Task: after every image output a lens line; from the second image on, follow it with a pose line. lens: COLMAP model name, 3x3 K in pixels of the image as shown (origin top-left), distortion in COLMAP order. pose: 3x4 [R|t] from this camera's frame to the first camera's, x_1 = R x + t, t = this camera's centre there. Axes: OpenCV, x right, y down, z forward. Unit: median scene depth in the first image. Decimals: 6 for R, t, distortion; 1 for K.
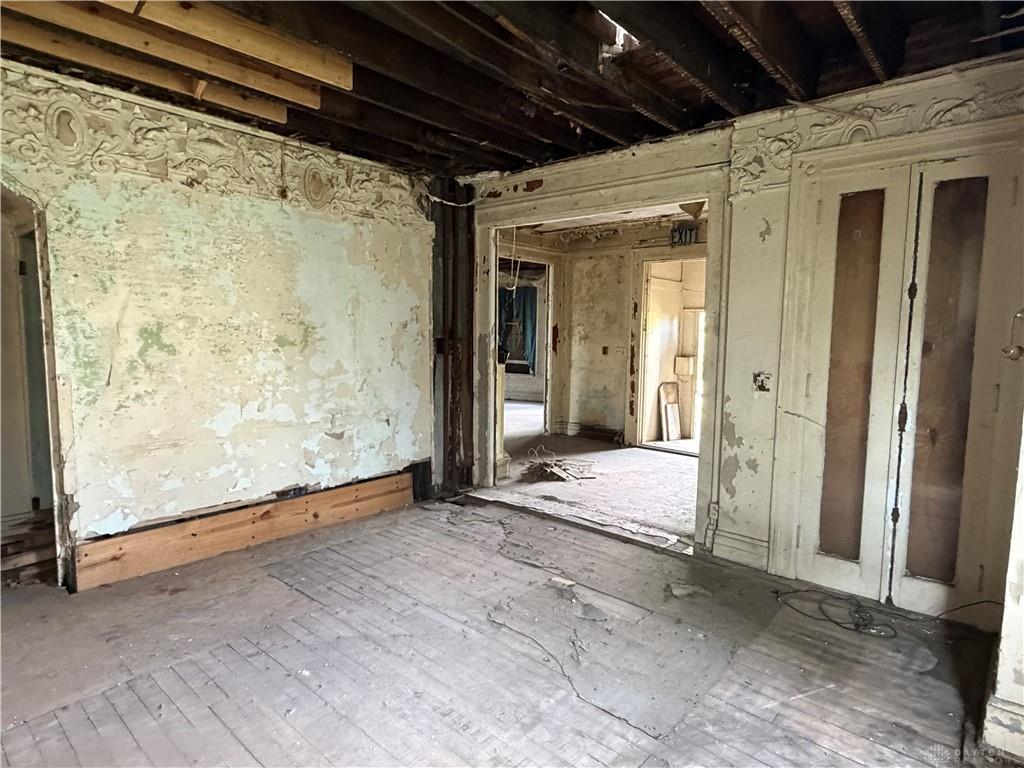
lens RADIAL K [[582.0, 0, 512.0], [0, 582.0, 384.0], [0, 0, 1]] dist [-0.000306, 0.000475]
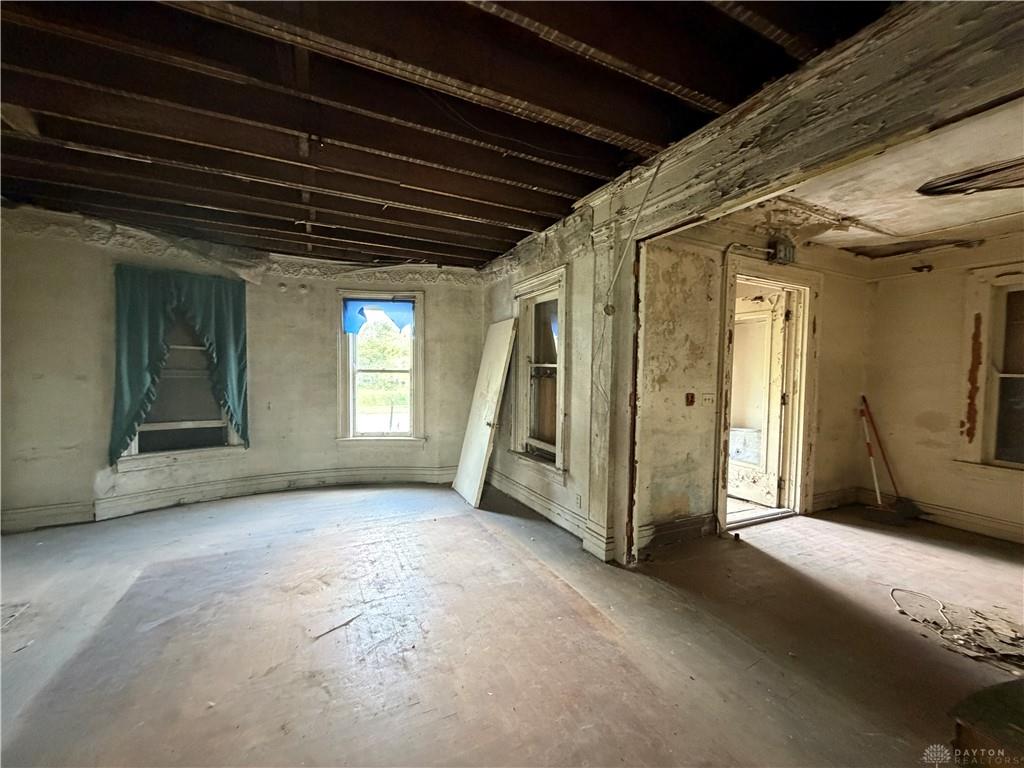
lens RADIAL K [[406.5, 0, 512.0], [0, 406.5, 384.0], [0, 0, 1]] dist [0.000061, 0.000205]
pose [[0.385629, -0.045789, 0.921517, -0.329252], [0.071811, 0.997228, 0.019500, -0.096376], [-0.919855, 0.058655, 0.387848, 0.993168]]
